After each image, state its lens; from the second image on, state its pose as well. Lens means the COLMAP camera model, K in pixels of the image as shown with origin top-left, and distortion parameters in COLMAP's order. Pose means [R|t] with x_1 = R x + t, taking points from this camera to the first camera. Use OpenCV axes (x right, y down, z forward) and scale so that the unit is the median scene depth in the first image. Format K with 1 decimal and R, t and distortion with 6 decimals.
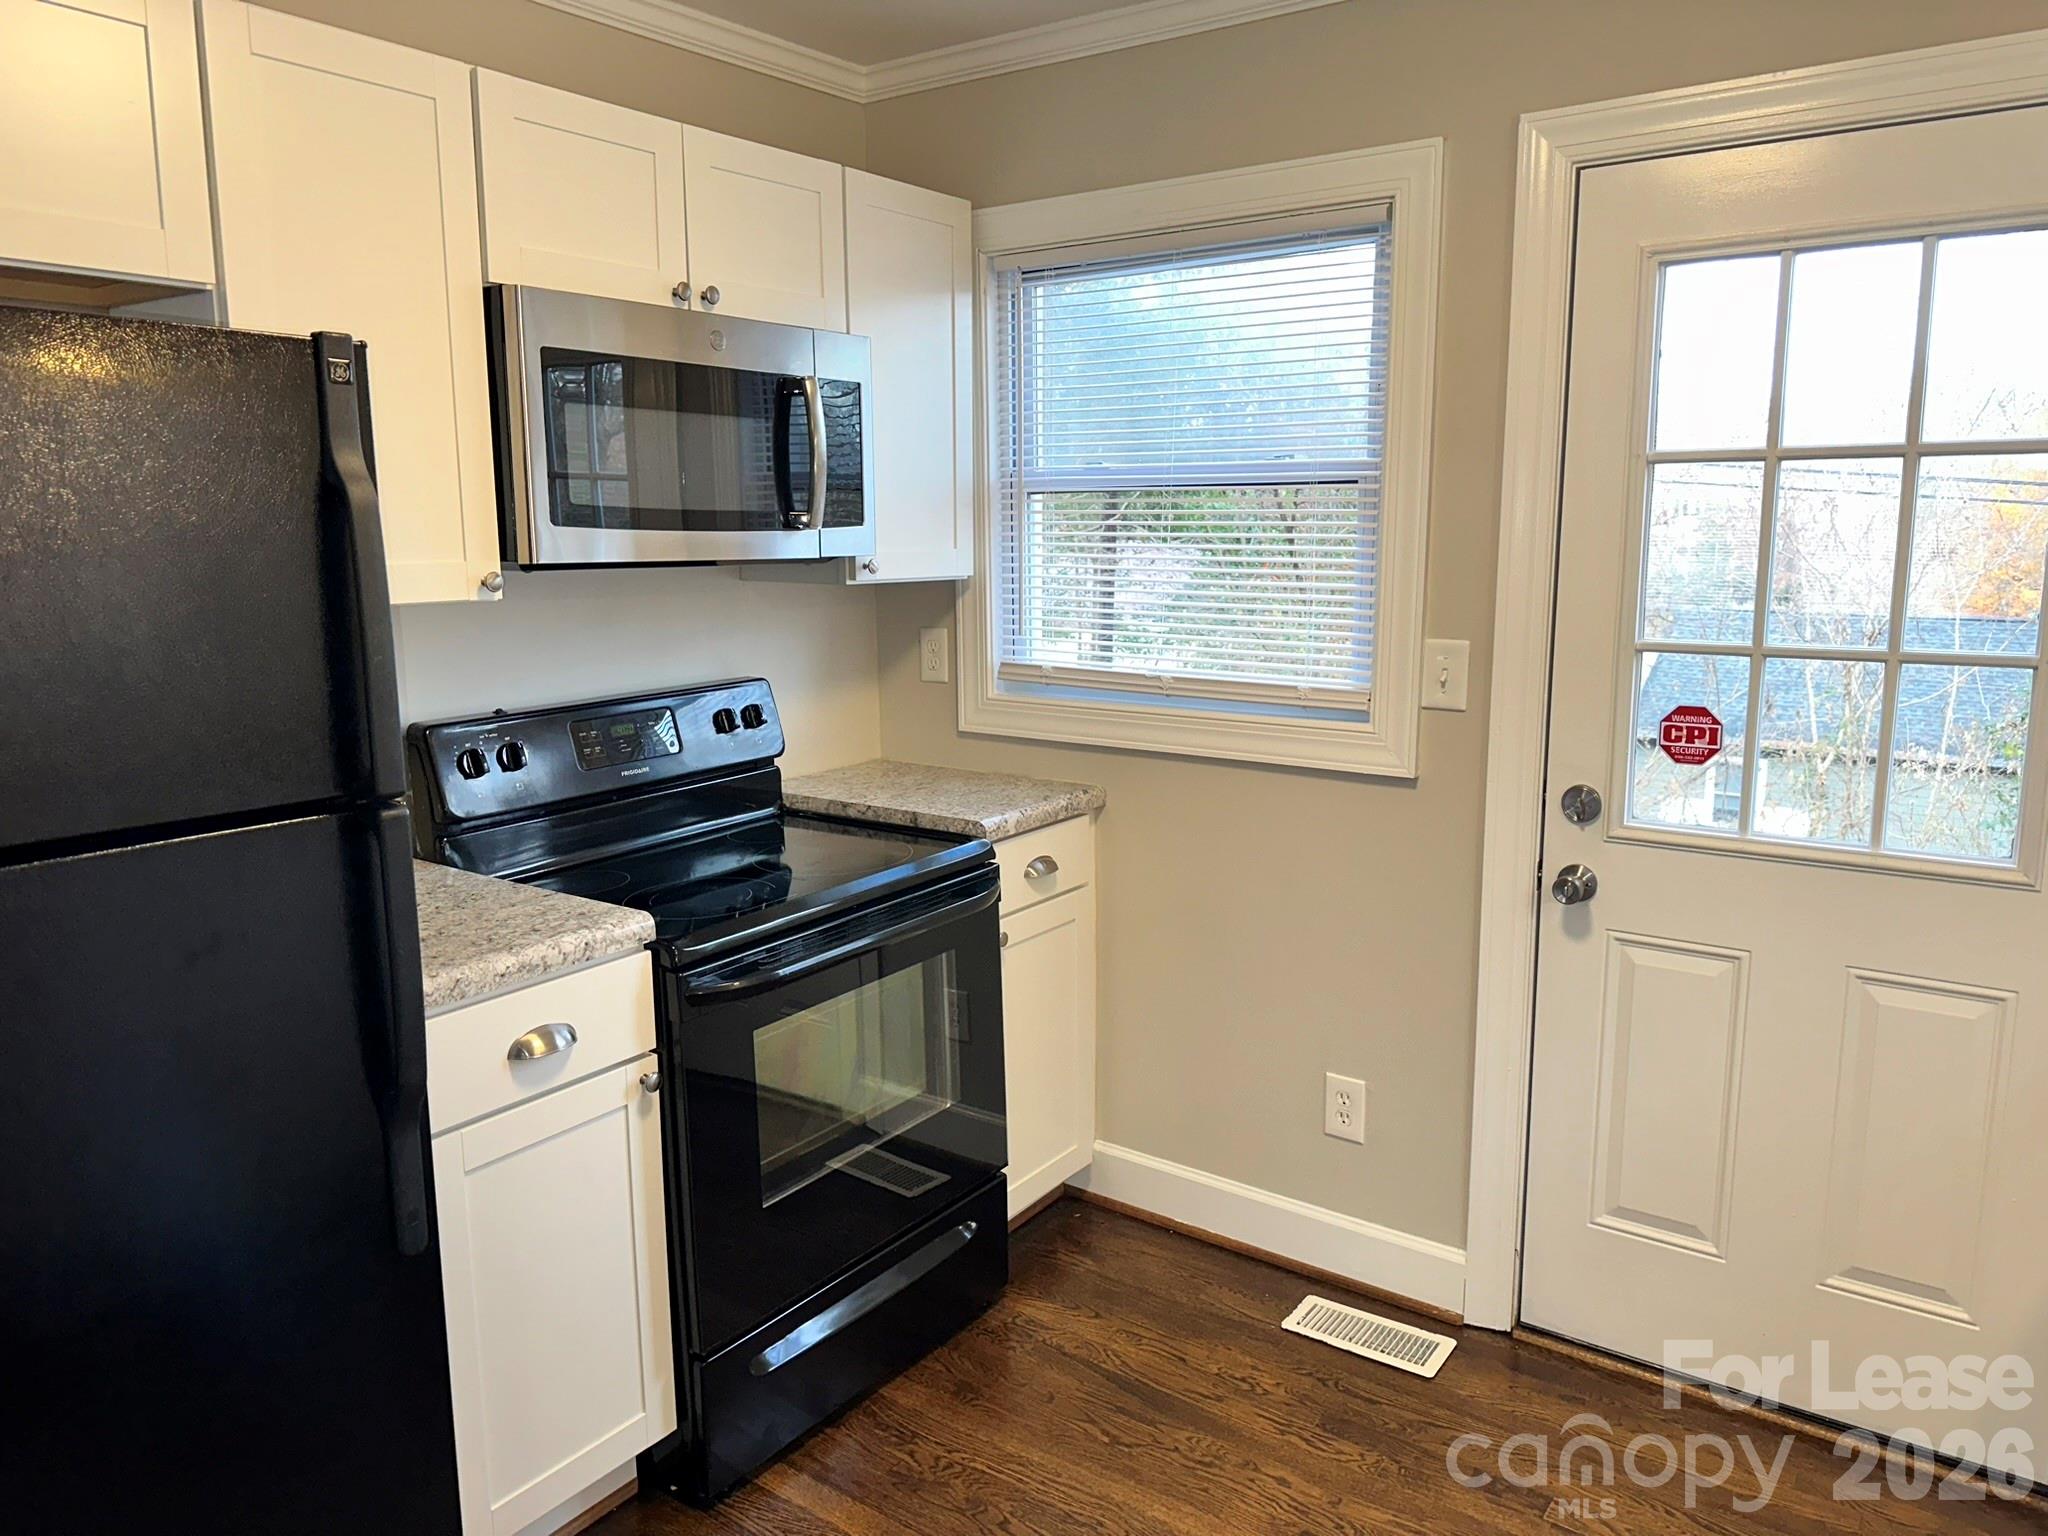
lens RADIAL K [[1444.1, 0, 1005.9], [0, 1444.1, 766.3], [0, 0, 1]] dist [0.053867, -0.066187]
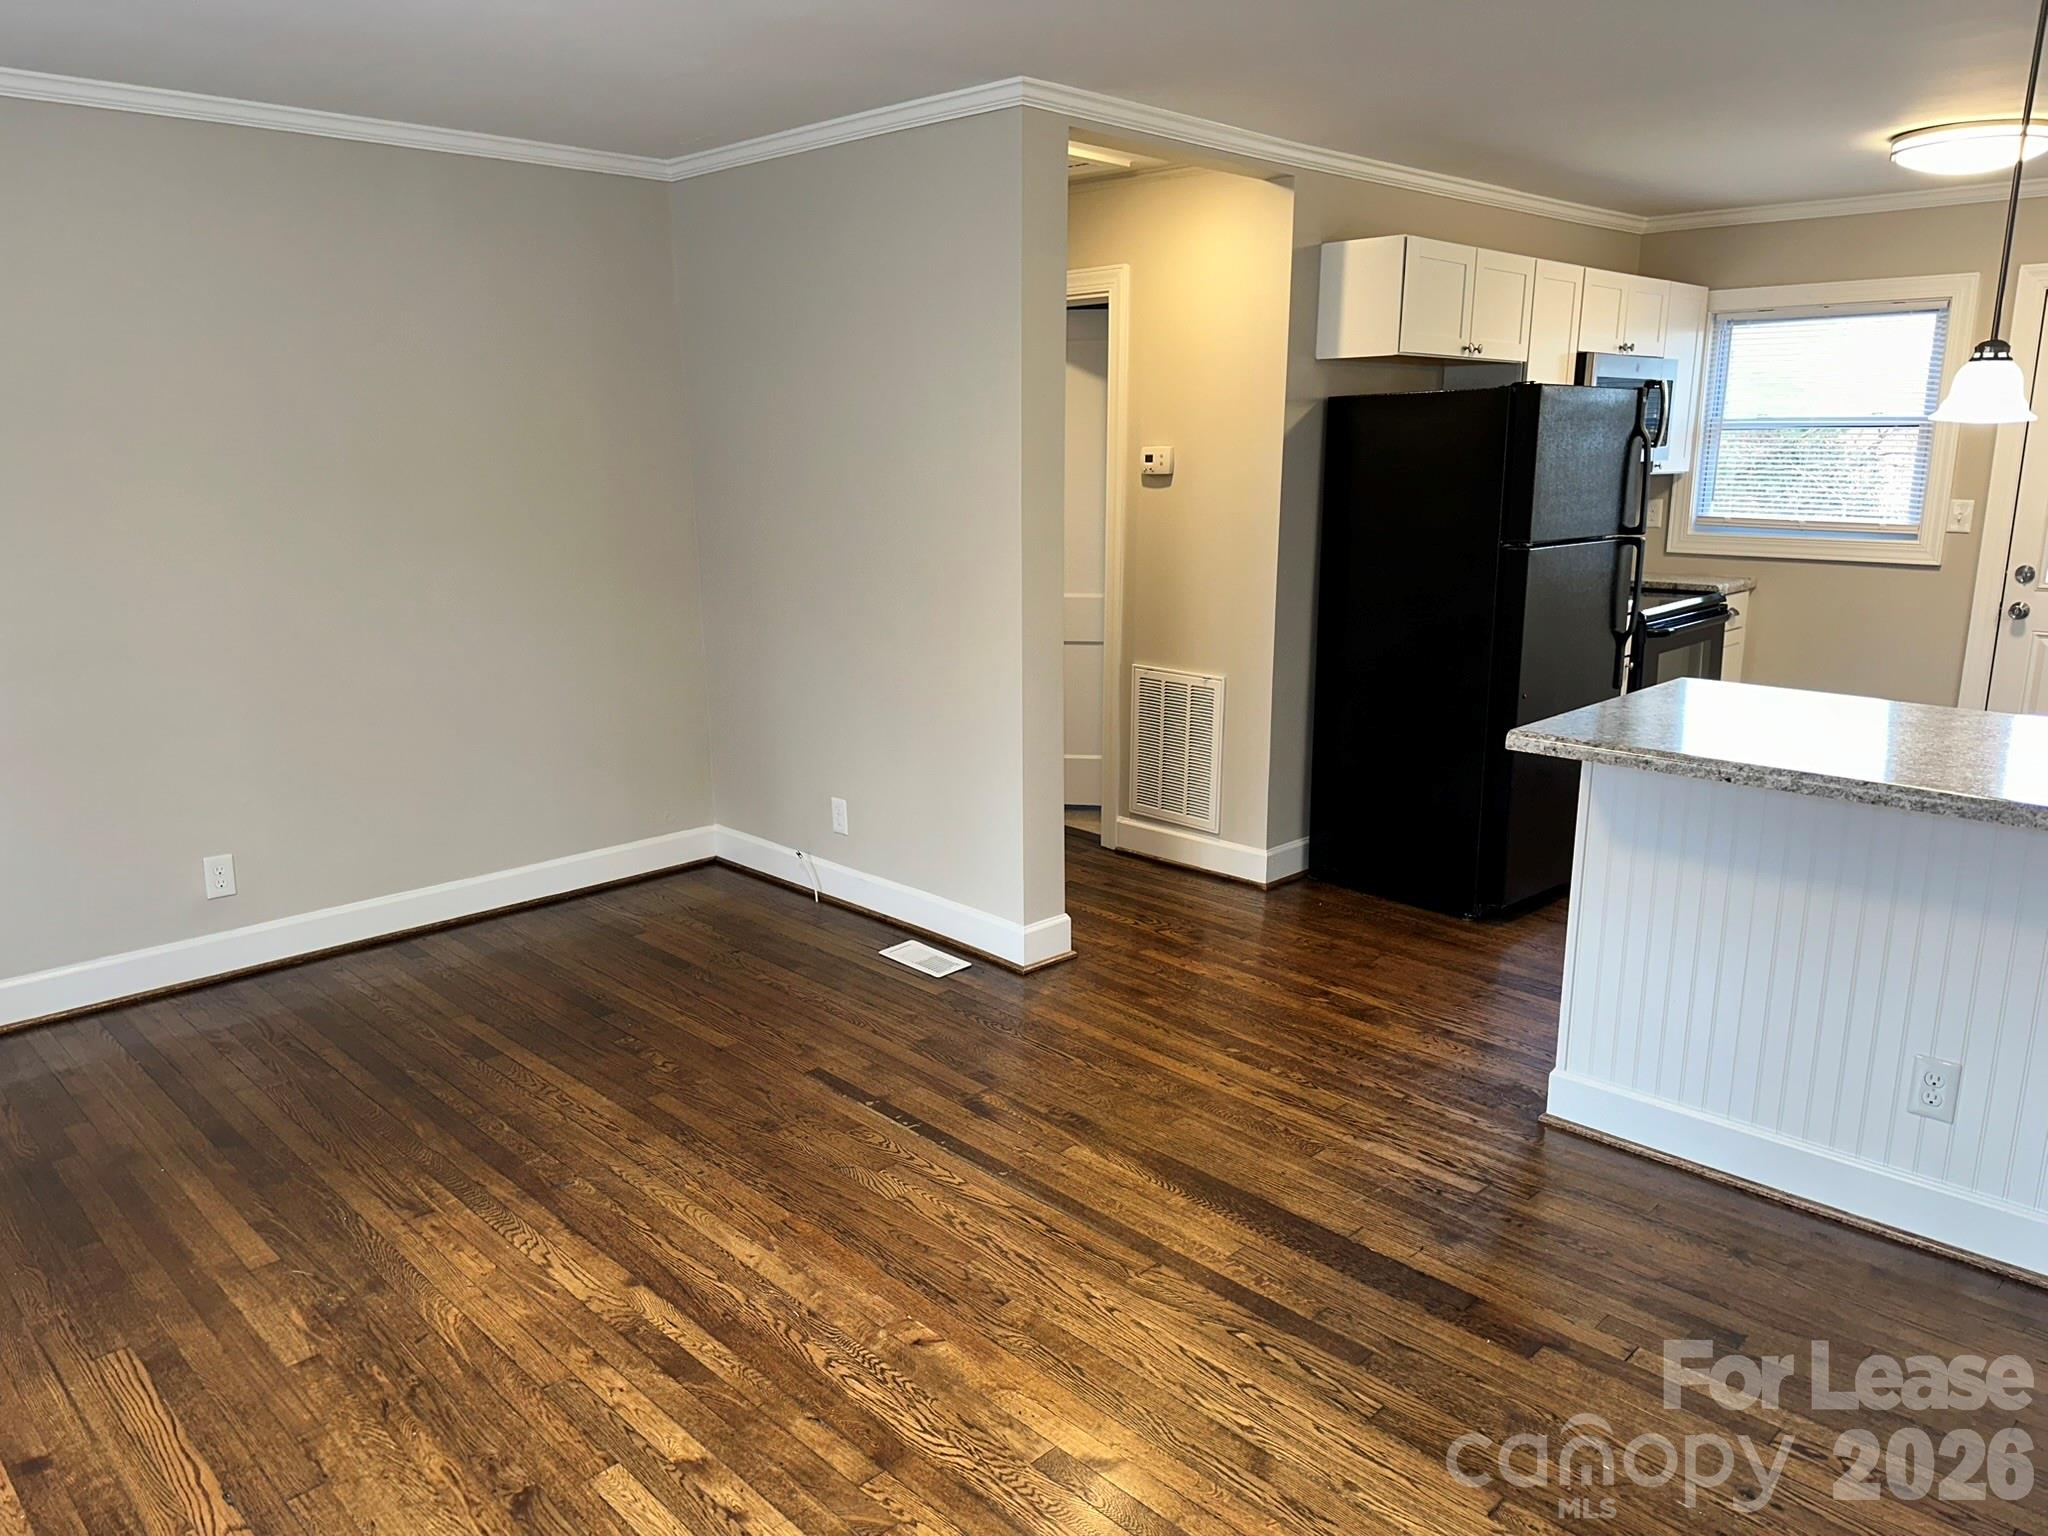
lens RADIAL K [[1444.1, 0, 977.8], [0, 1444.1, 793.6], [0, 0, 1]] dist [0.053867, -0.066187]
pose [[0.984453, 0.040293, -0.170963, -0.741254], [-0.029353, 0.997385, 0.066045, 0.245859], [0.173177, -0.060000, 0.983061, -1.404079]]
